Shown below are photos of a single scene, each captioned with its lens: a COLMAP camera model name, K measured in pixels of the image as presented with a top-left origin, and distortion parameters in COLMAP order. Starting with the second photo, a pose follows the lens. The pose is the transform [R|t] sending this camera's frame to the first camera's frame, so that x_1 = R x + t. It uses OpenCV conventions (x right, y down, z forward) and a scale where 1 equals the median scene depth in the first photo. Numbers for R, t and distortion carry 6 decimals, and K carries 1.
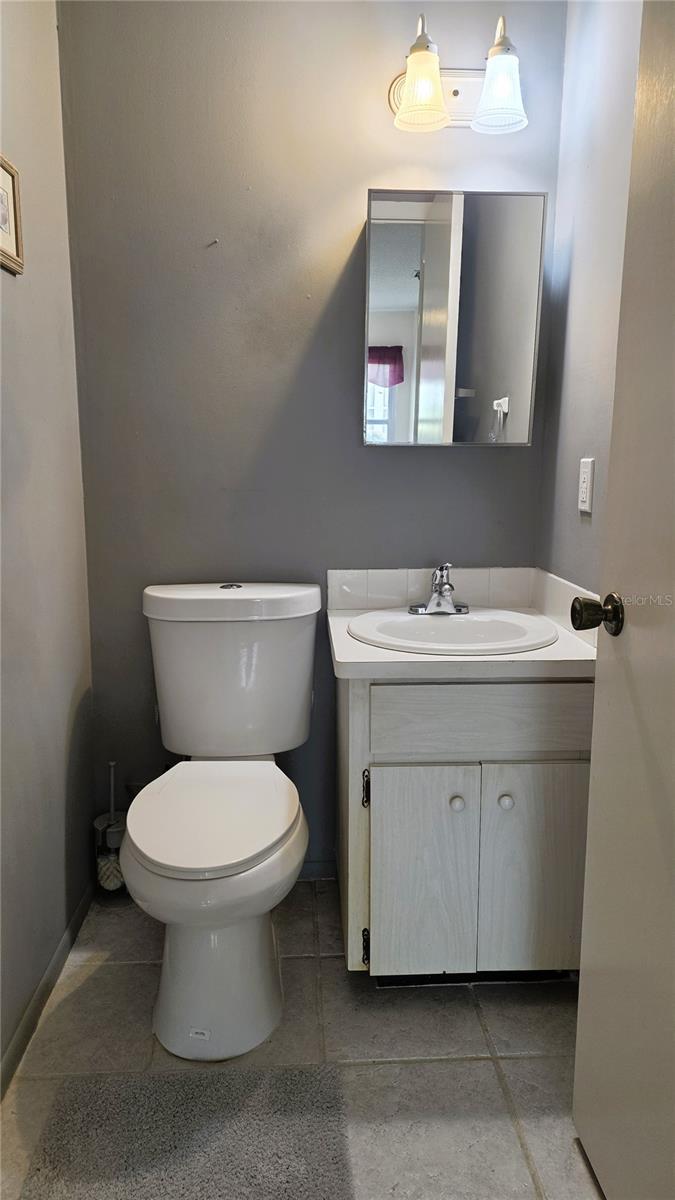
lens RADIAL K [[790.6, 0, 337.3], [0, 790.6, 601.1], [0, 0, 1]] dist [0.019380, -0.009453]
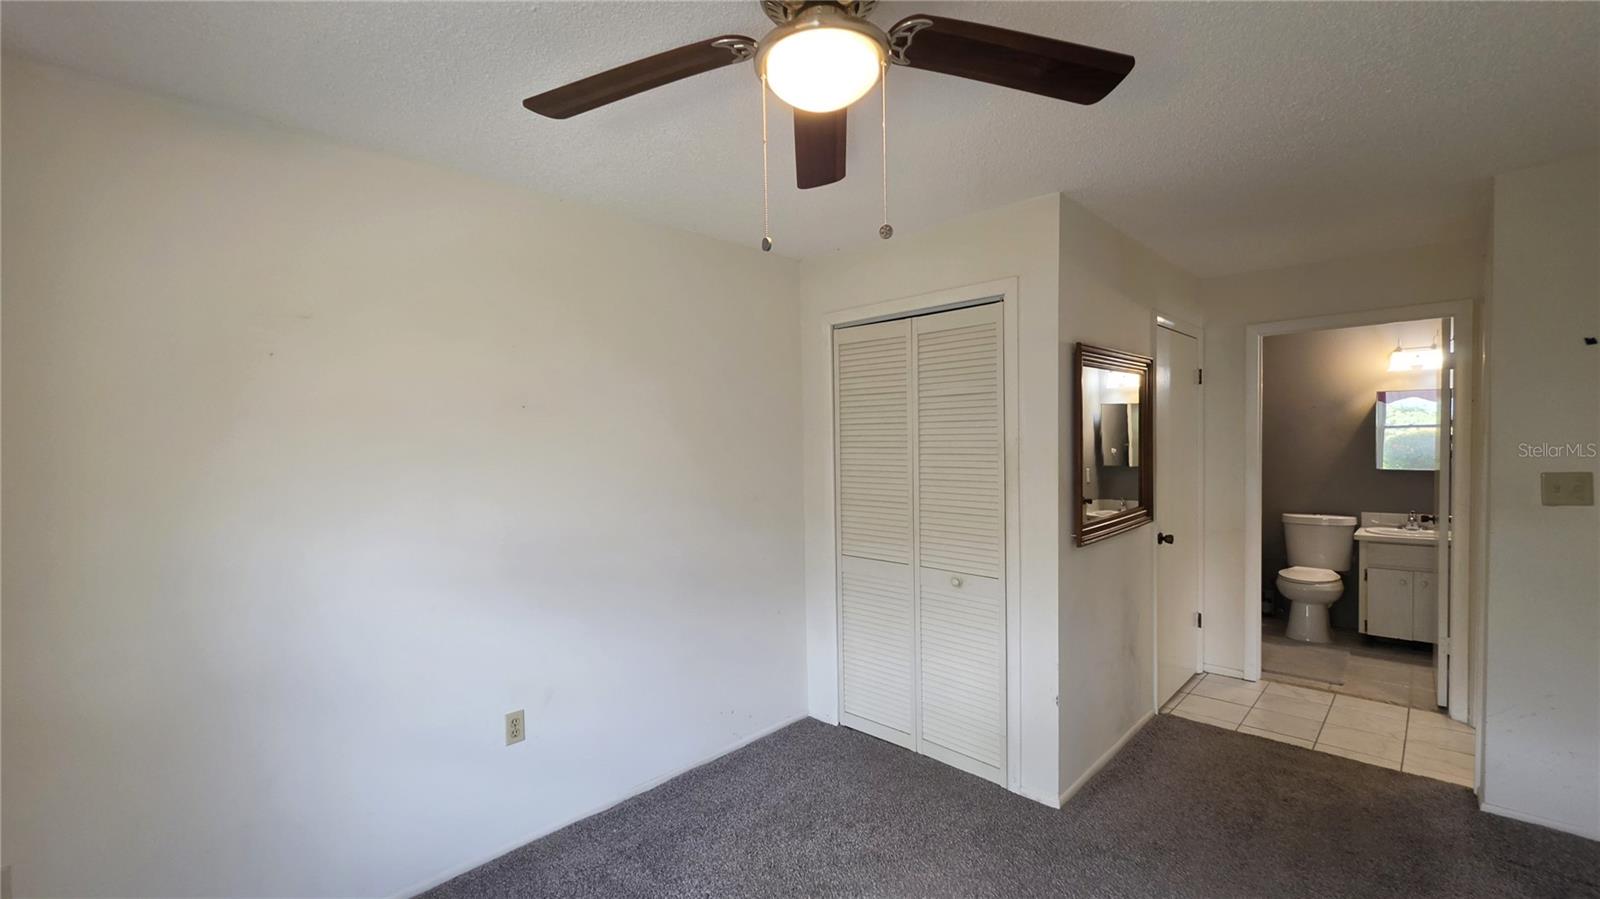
lens RADIAL K [[660.5, 0, 783.8], [0, 660.5, 455.7], [0, 0, 1]] dist [0.002672, 0.000426]
pose [[0.677435, 0.004164, -0.735571, 0.408067], [-0.104853, 0.990319, -0.090960, 0.238812], [0.728071, 0.138747, 0.671313, -2.628436]]
